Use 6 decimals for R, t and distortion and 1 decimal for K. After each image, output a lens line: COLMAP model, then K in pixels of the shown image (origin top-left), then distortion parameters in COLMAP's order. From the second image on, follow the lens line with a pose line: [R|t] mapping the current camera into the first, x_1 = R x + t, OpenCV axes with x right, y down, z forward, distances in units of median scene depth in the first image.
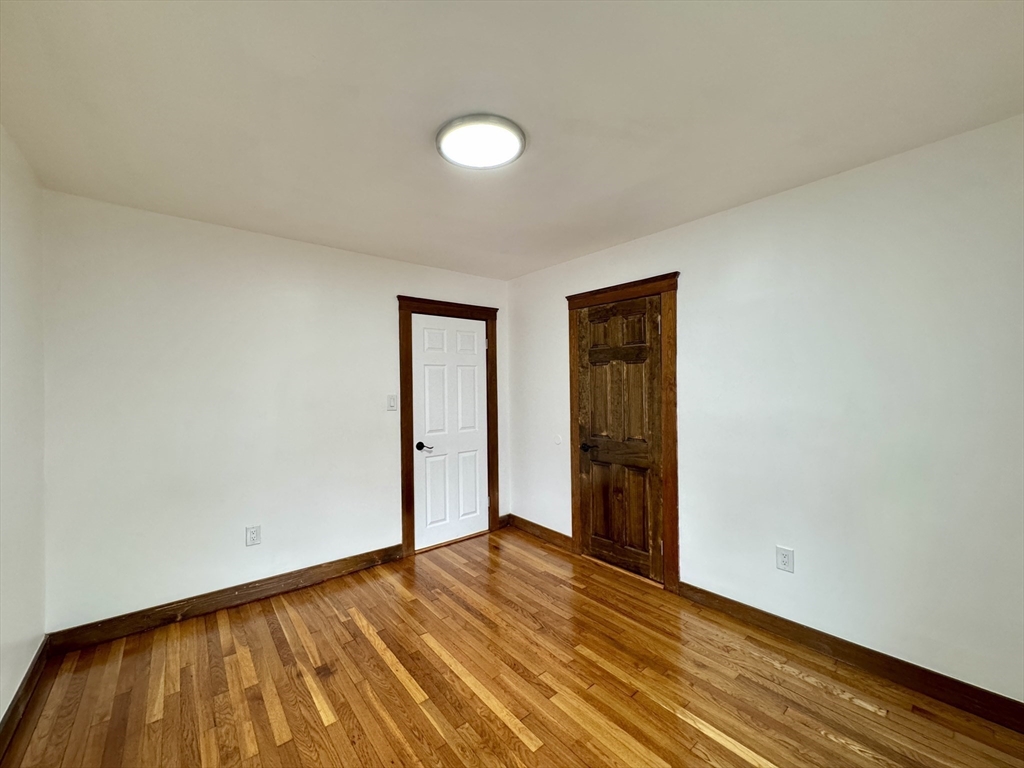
lens RADIAL K [[409.0, 0, 510.9], [0, 409.0, 384.7], [0, 0, 1]] dist [-0.003183, -0.000163]
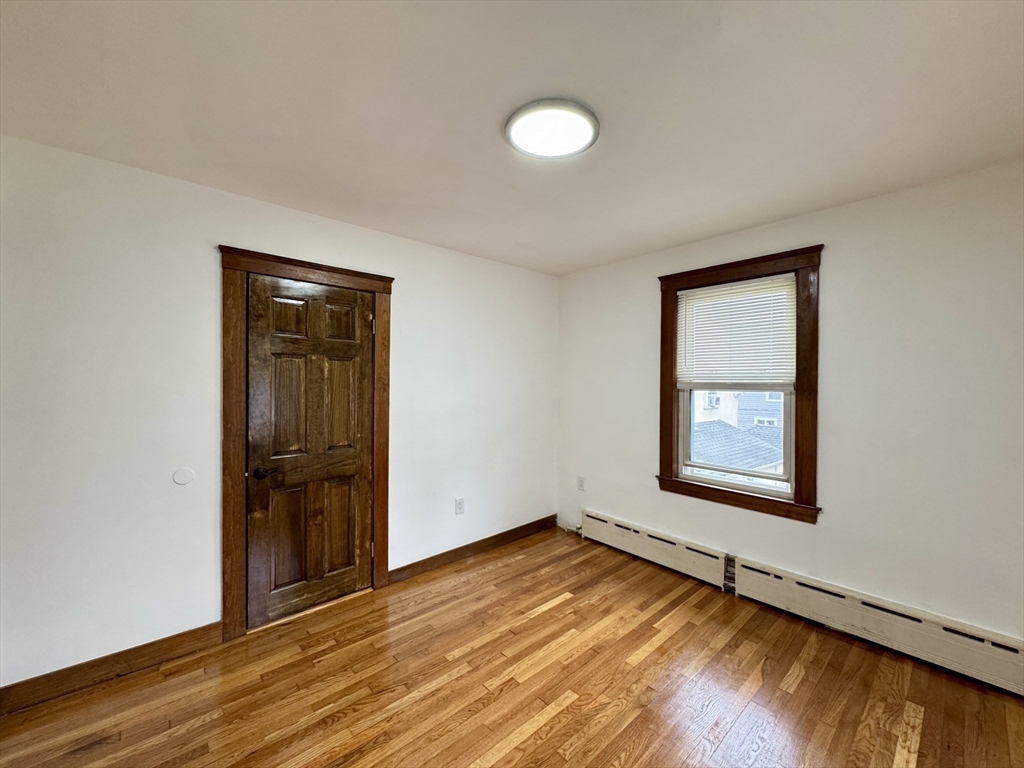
lens RADIAL K [[409.0, 0, 510.9], [0, 409.0, 384.7], [0, 0, 1]] dist [-0.003183, -0.000163]
pose [[-0.040009, 0.006151, 0.999180, -0.621910], [-0.003738, 0.999973, -0.006306, 0.004699], [-0.999192, -0.003987, -0.039985, 0.691692]]
